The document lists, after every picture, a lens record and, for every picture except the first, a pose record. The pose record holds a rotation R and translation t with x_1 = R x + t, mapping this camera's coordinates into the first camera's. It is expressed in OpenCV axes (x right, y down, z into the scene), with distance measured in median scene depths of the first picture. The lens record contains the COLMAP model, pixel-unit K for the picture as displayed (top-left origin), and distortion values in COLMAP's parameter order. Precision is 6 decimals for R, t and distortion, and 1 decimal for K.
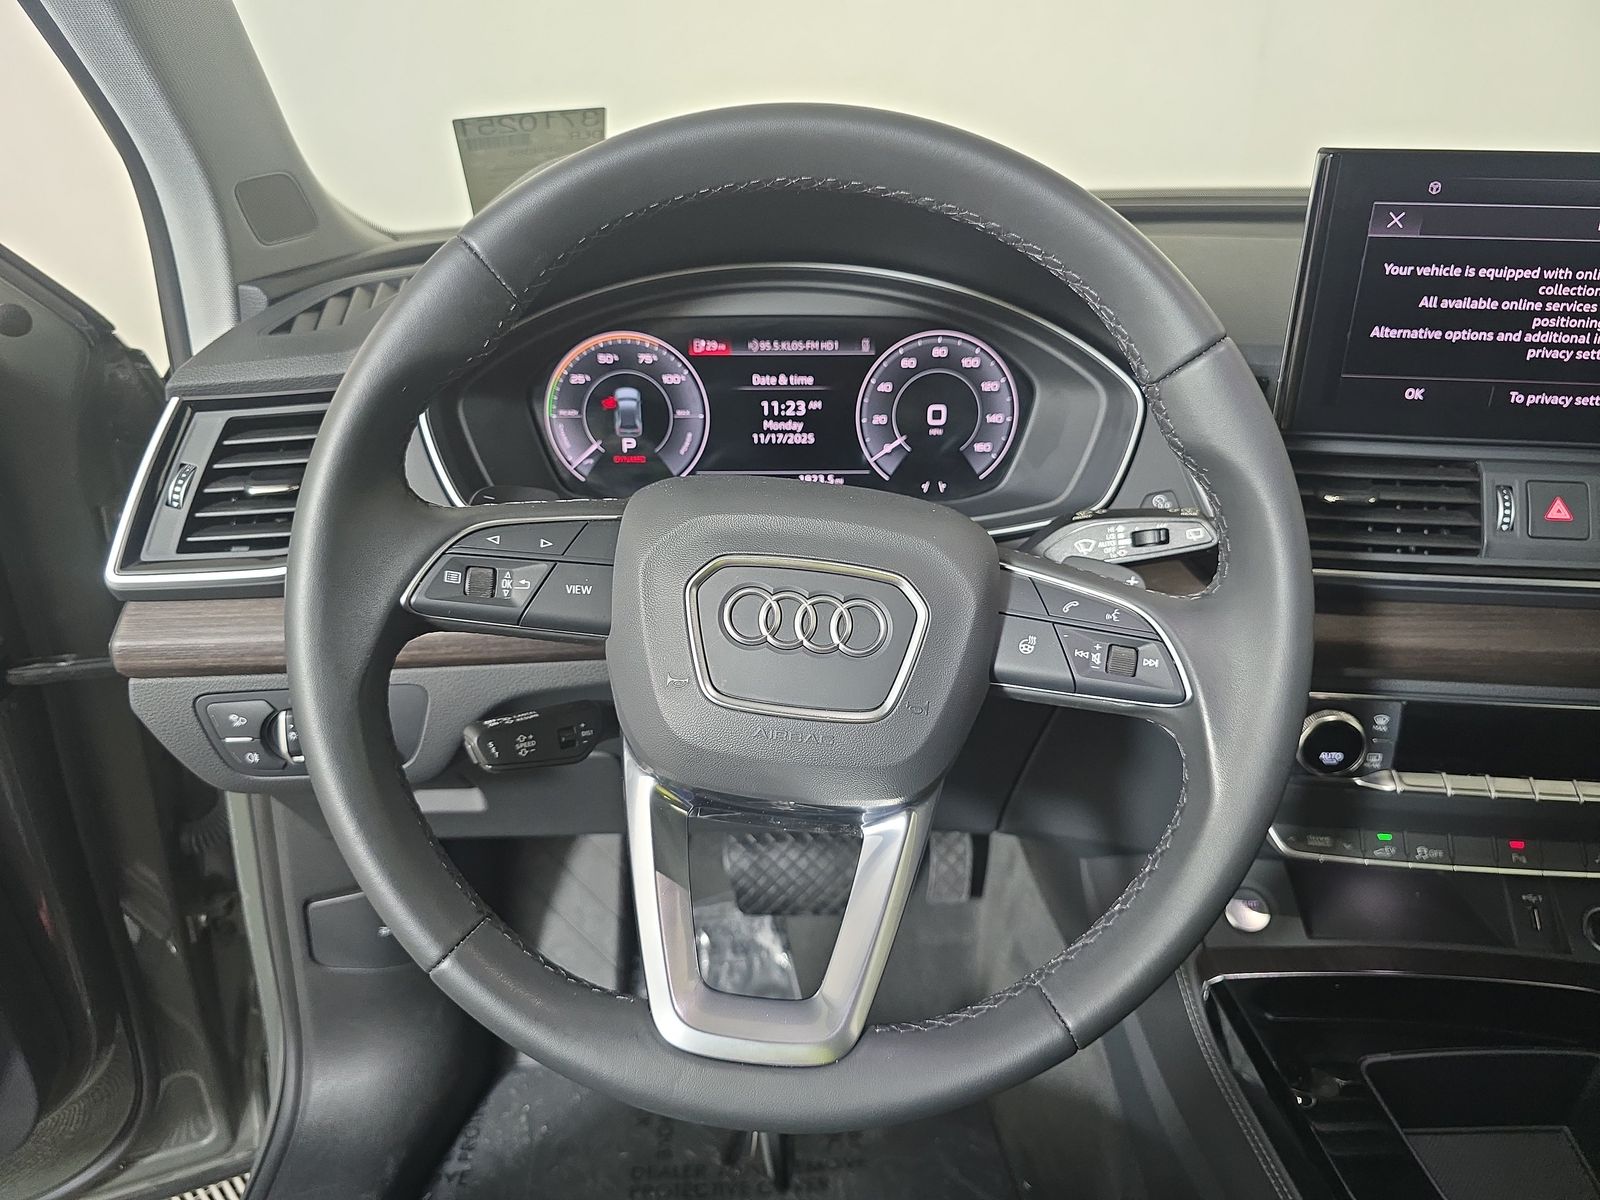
lens RADIAL K [[1072.3, 0, 795.2], [0, 1072.3, 589.6], [0, 0, 1]] dist [0.010024, -0.023645]
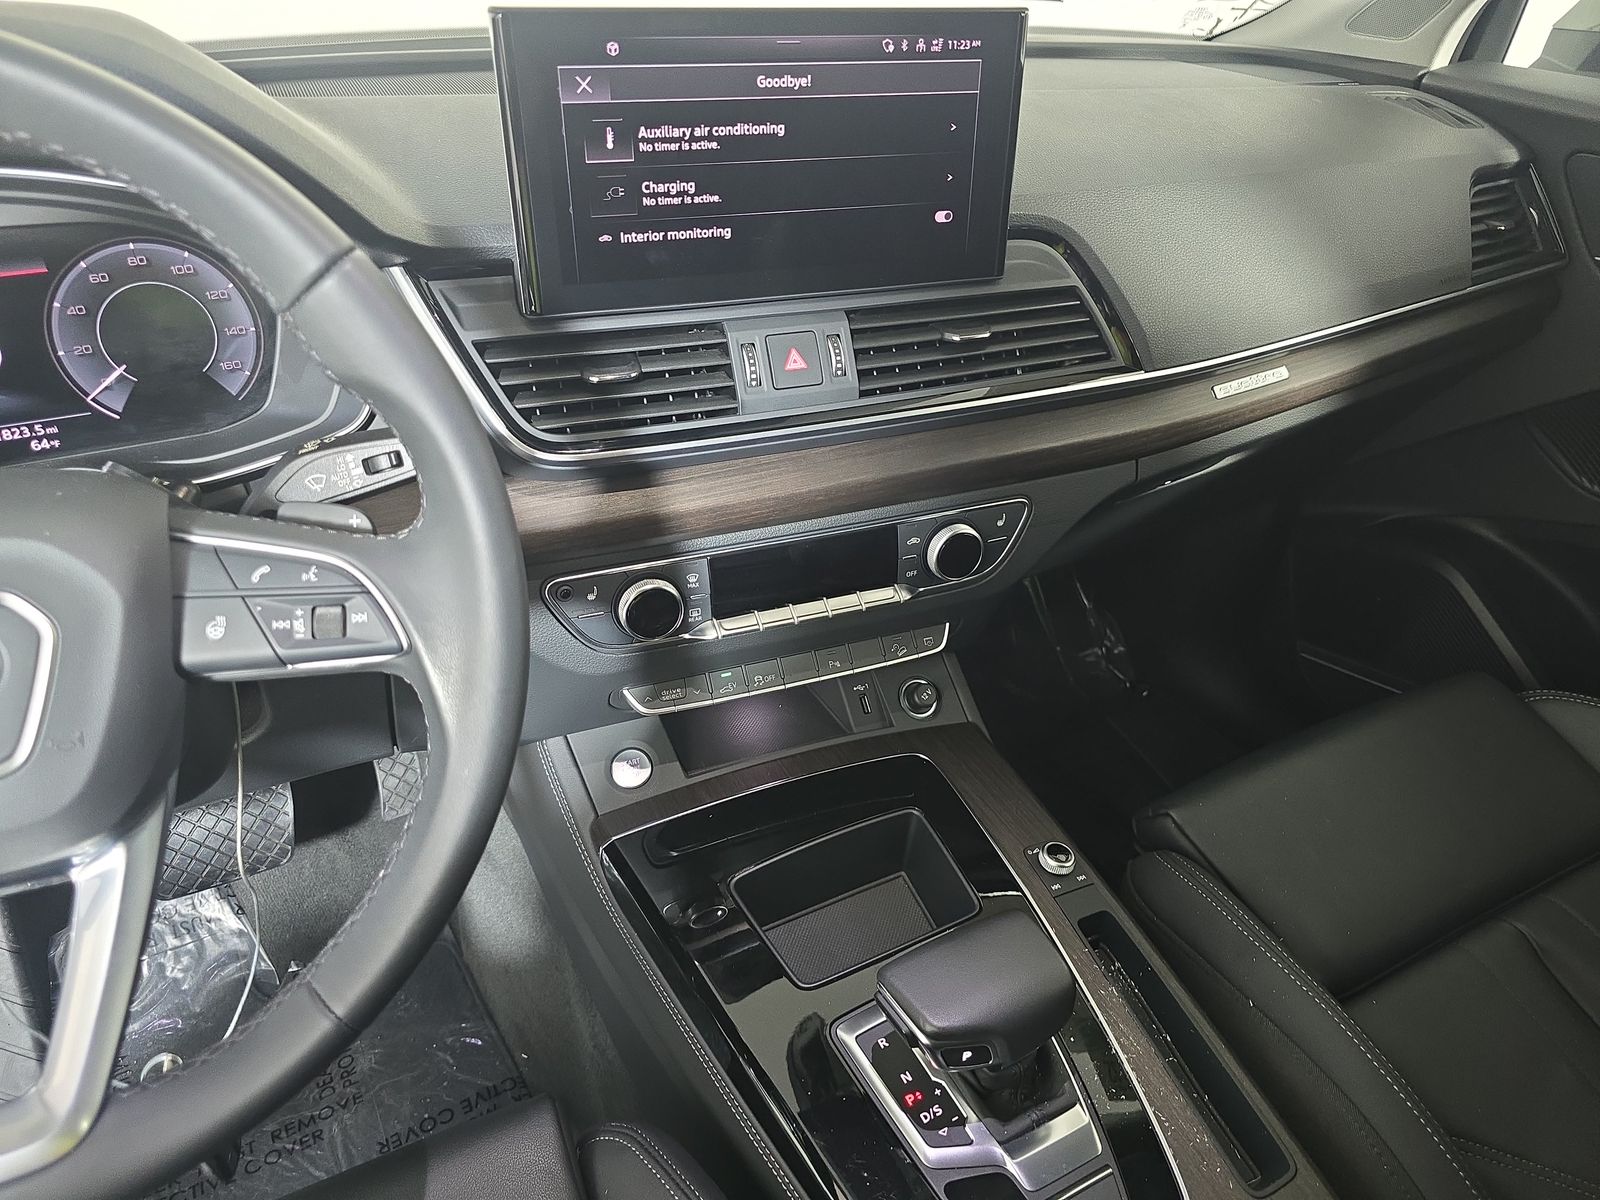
lens RADIAL K [[1072.3, 0, 791.5], [0, 1072.3, 605.2], [0, 0, 1]] dist [0.010024, -0.023645]
pose [[0.886417, -0.229523, 0.401976, 0.211846], [0.162047, 0.967325, 0.194994, -0.045993], [-0.433597, -0.107707, 0.894647, 0.004638]]
